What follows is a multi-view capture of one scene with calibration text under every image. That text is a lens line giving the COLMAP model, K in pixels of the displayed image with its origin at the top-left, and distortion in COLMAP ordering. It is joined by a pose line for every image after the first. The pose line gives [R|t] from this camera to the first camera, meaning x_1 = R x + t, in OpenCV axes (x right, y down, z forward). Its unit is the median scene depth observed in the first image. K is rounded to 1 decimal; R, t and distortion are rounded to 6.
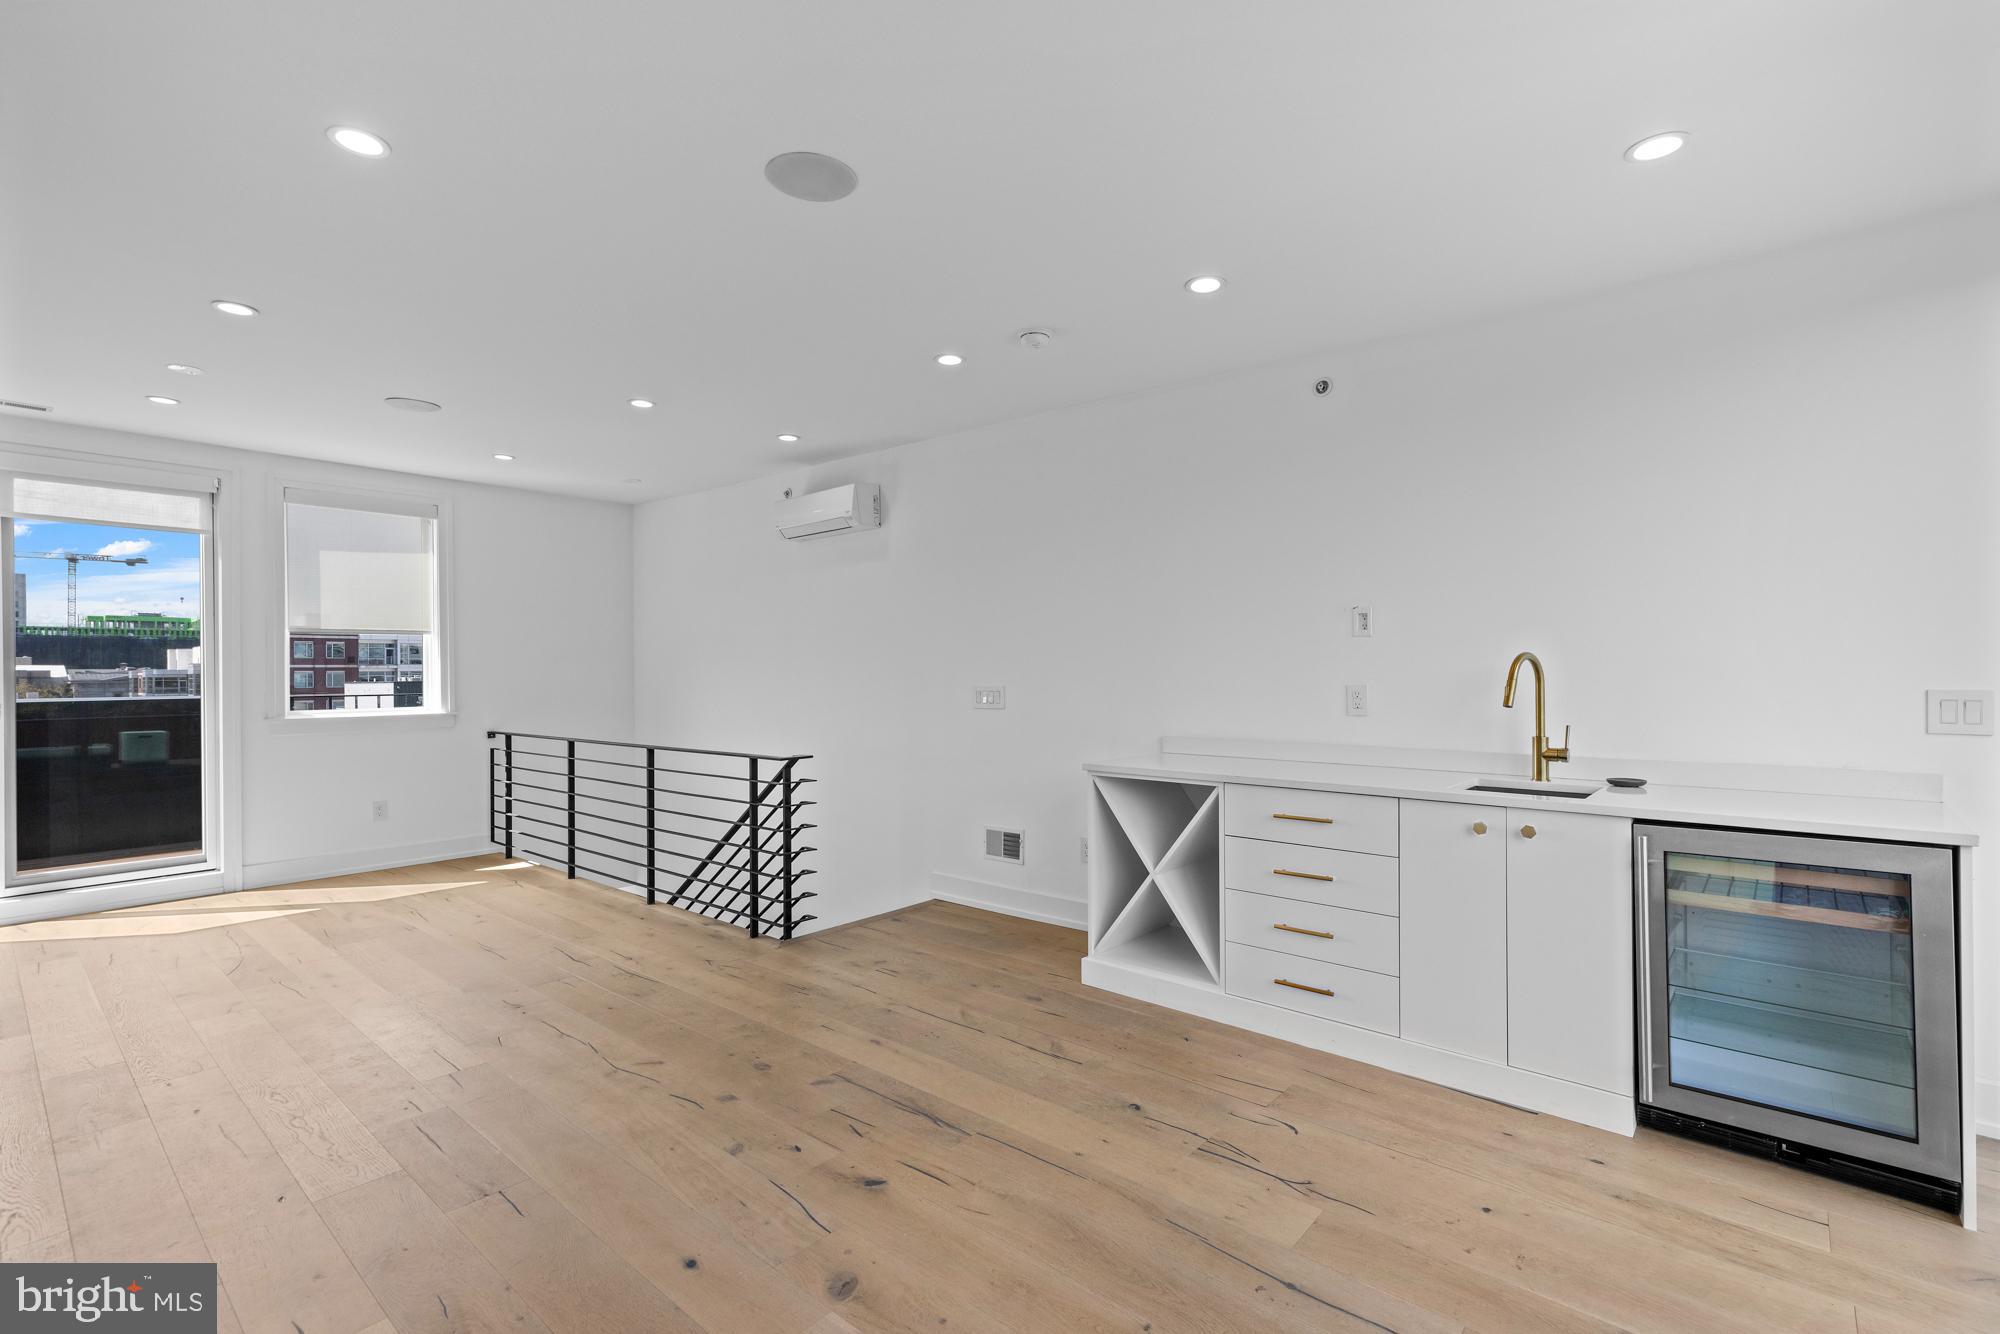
lens RADIAL K [[894.9, 0, 998.9], [0, 894.9, 669.0], [0, 0, 1]] dist [0.006500, 0.000130]
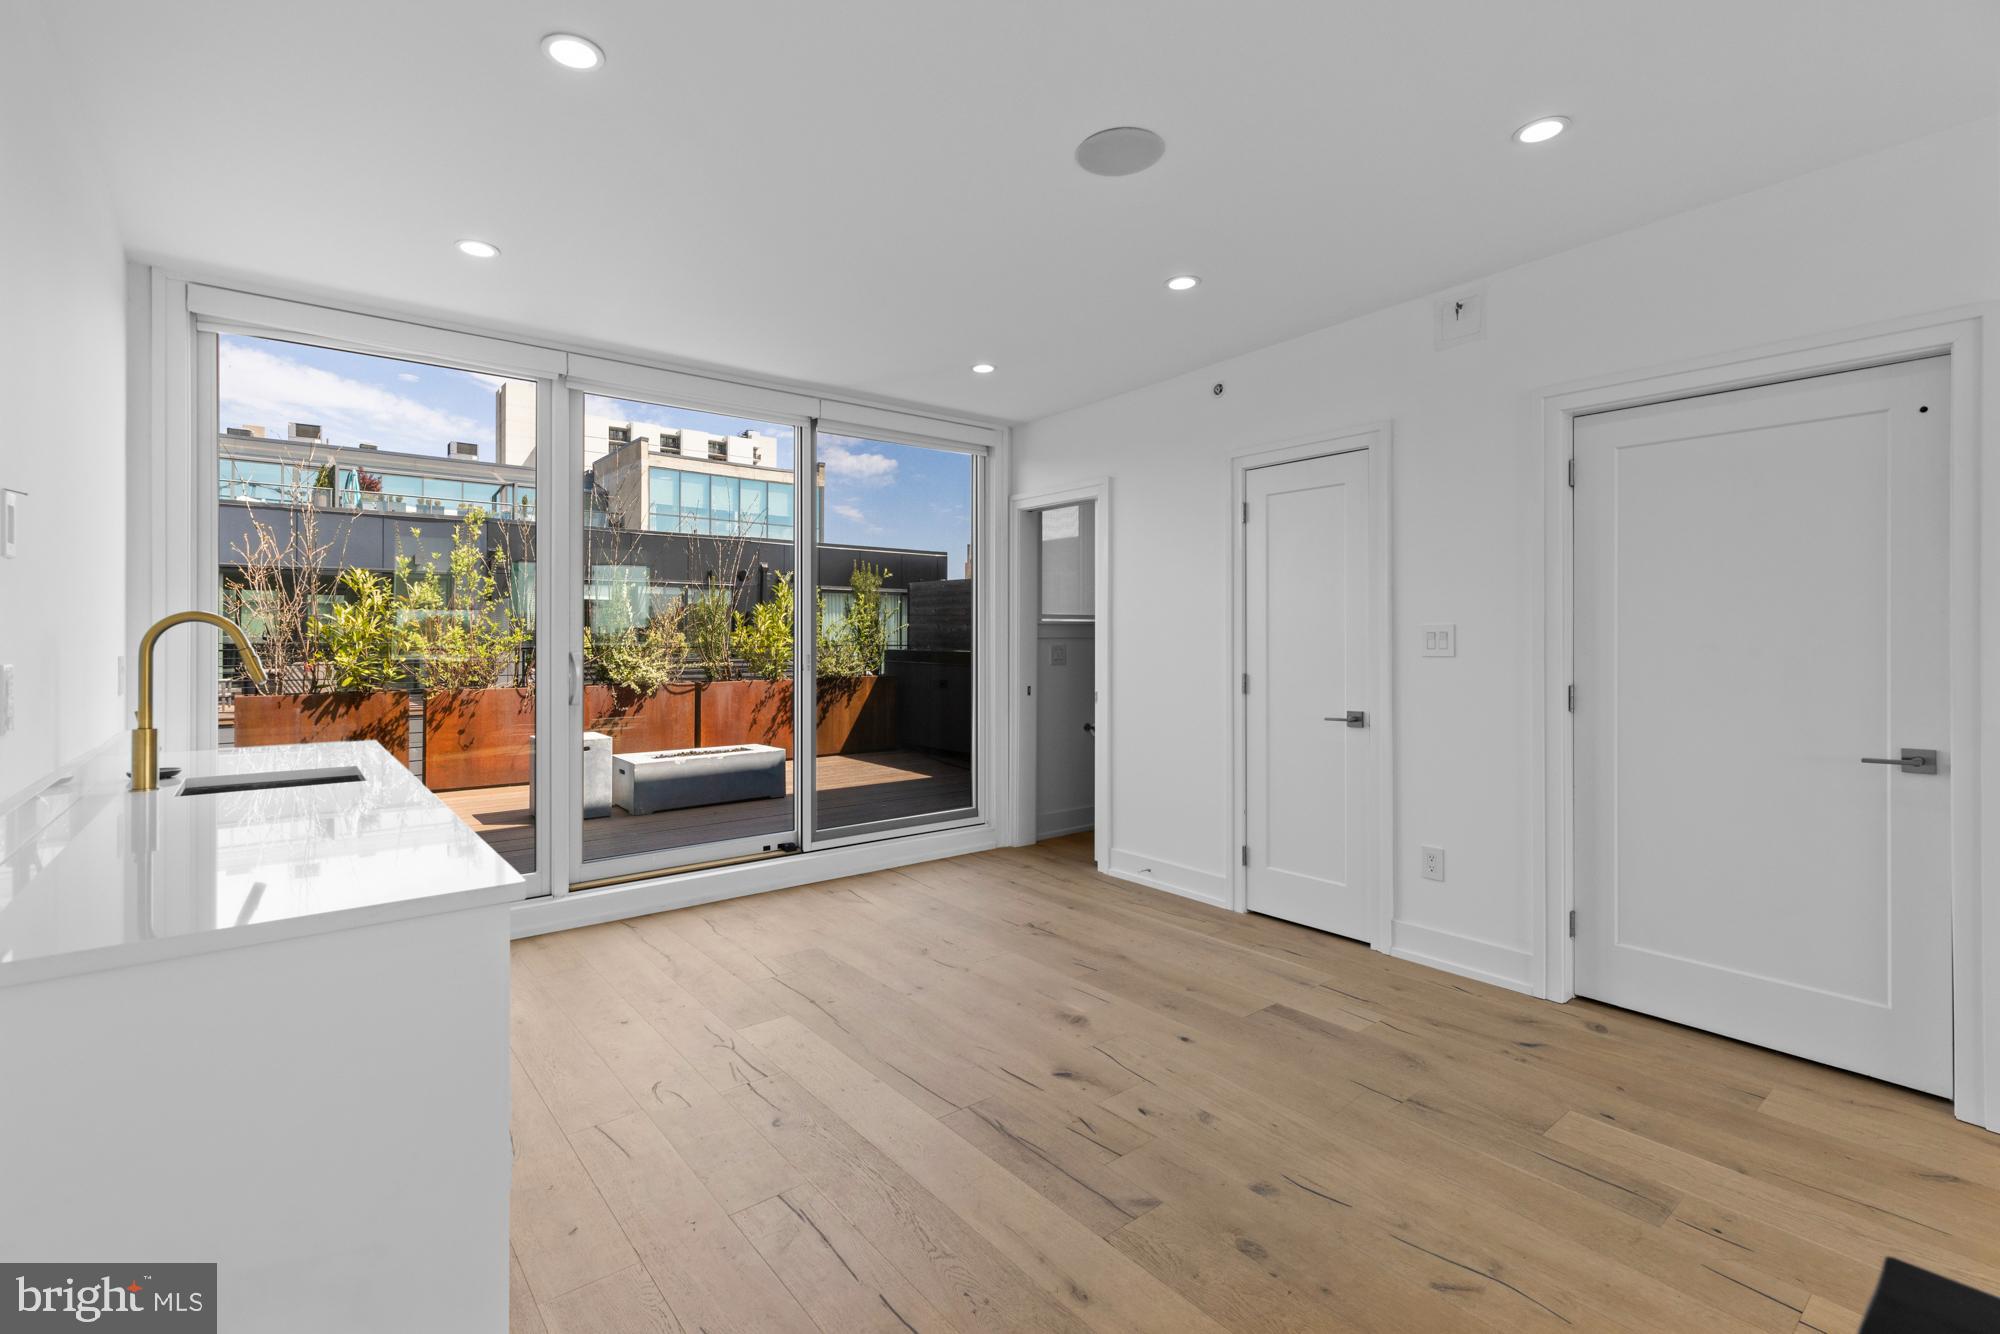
lens RADIAL K [[894.9, 0, 999.0], [0, 894.9, 642.7], [0, 0, 1]] dist [0.006500, 0.000130]
pose [[-0.985798, 0.006584, 0.167808, -0.182946], [0.006502, 0.999978, -0.001033, 0.010758], [-0.167811, 0.000073, -0.985819, 1.543705]]
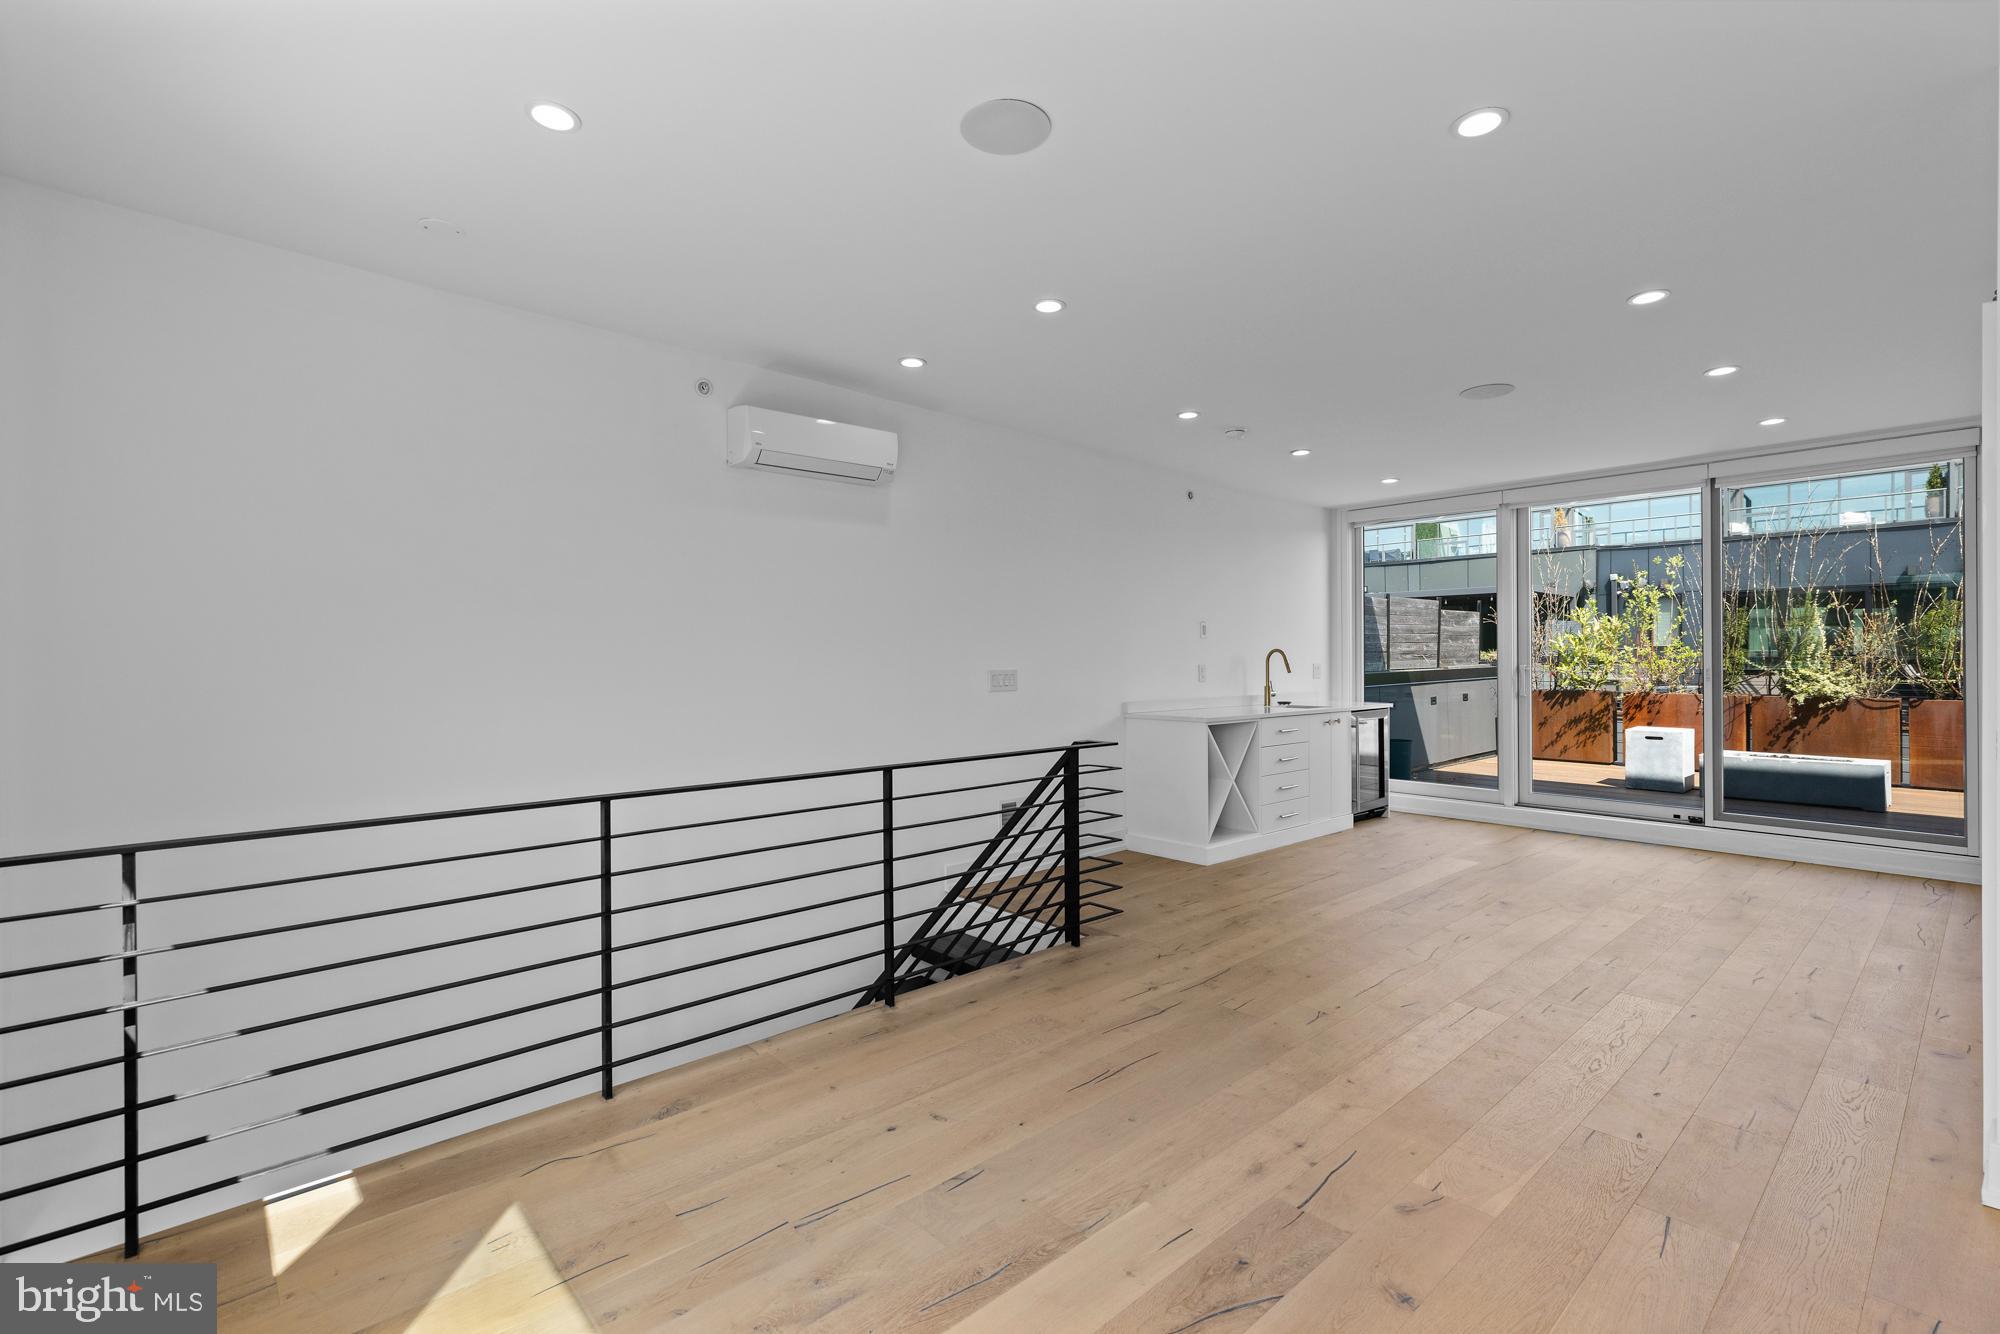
lens RADIAL K [[894.9, 0, 994.3], [0, 894.9, 651.5], [0, 0, 1]] dist [0.006500, 0.000130]
pose [[0.127018, 0.012659, 0.991820, -1.670297], [0.000108, 0.999918, -0.012776, 0.016869], [-0.991900, 0.001730, 0.127006, 1.355489]]
